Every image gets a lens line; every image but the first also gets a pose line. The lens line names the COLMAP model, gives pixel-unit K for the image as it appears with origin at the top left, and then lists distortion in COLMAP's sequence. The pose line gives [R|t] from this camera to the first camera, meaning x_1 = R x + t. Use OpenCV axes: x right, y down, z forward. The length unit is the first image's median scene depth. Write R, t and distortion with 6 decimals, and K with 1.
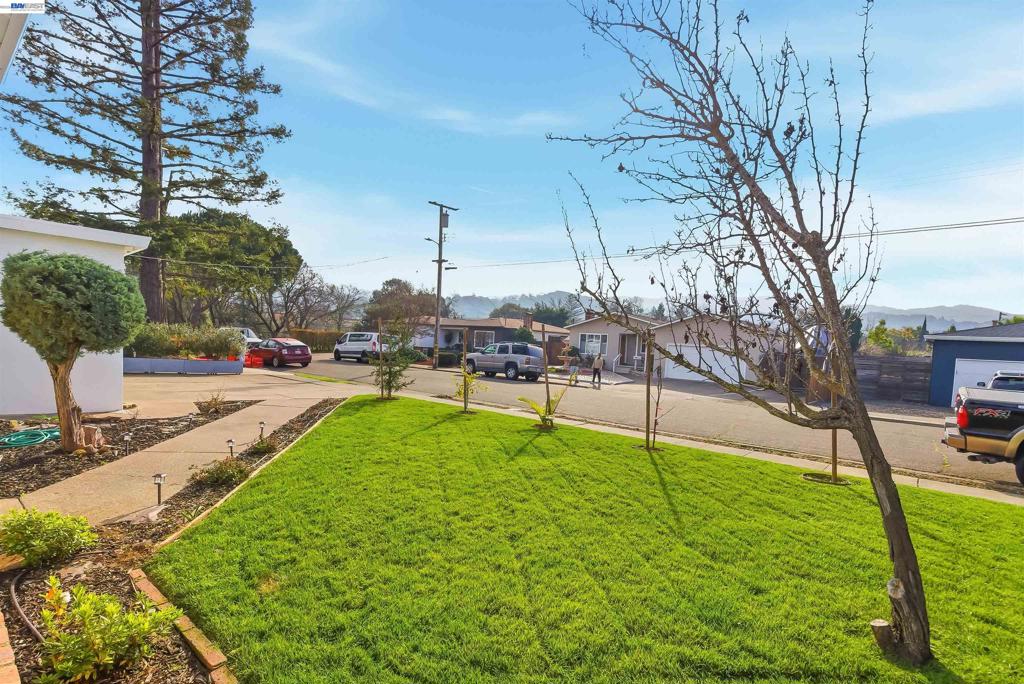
lens RADIAL K [[496.7, 0, 510.5], [0, 496.7, 366.0], [0, 0, 1]] dist [-0.003751, -0.000817]
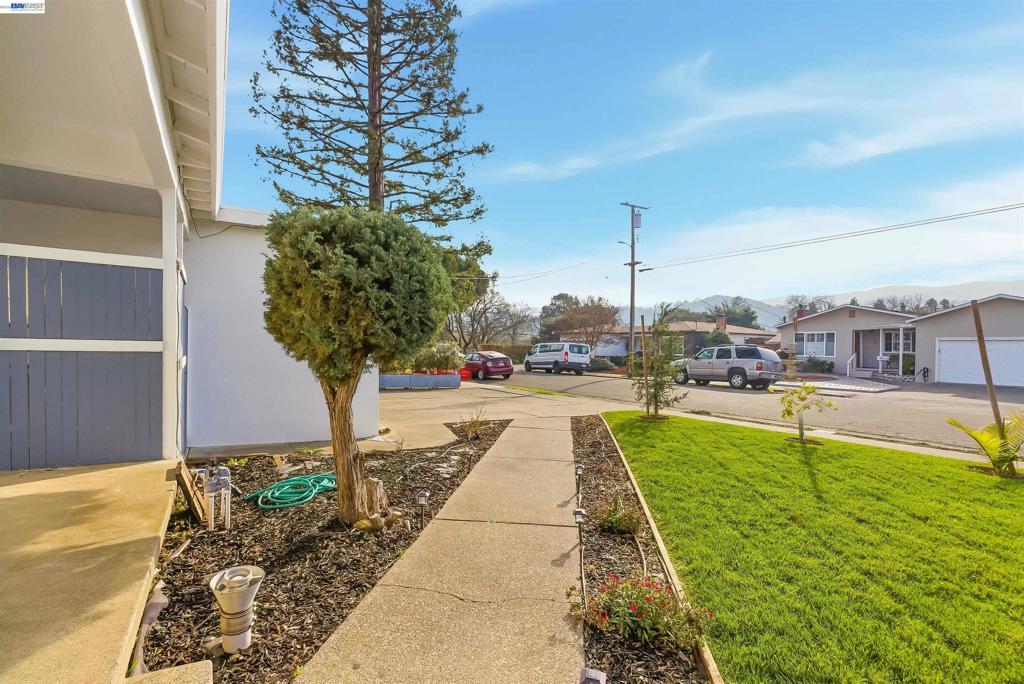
lens RADIAL K [[473.1, 0, 514.0], [0, 473.1, 347.5], [0, 0, 1]] dist [0.003317, -0.000272]
pose [[0.949301, -0.043213, -0.311384, -0.118530], [0.024984, 0.997745, -0.062295, -0.002054], [0.313374, 0.051357, 0.948240, 0.115763]]
